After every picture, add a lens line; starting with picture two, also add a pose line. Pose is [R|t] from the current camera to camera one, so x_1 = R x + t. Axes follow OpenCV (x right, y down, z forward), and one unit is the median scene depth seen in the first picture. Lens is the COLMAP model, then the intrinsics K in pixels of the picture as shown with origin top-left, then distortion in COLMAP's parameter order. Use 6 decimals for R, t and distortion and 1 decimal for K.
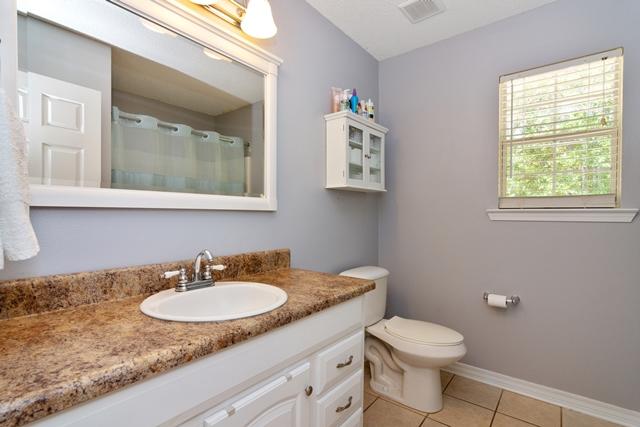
lens RADIAL K [[288.0, 0, 319.2], [0, 288.0, 224.0], [0, 0, 1]] dist [0.000861, 0.000326]
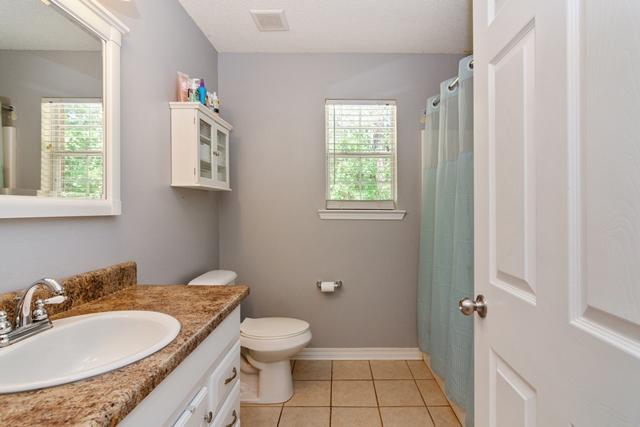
lens RADIAL K [[309.7, 0, 318.5], [0, 309.7, 211.8], [0, 0, 1]] dist [0.000248, 0.001086]
pose [[0.797931, -0.004846, 0.602729, -0.191341], [0.014515, 0.999832, -0.011178, -0.031820], [-0.602574, 0.017668, 0.797867, -0.002800]]
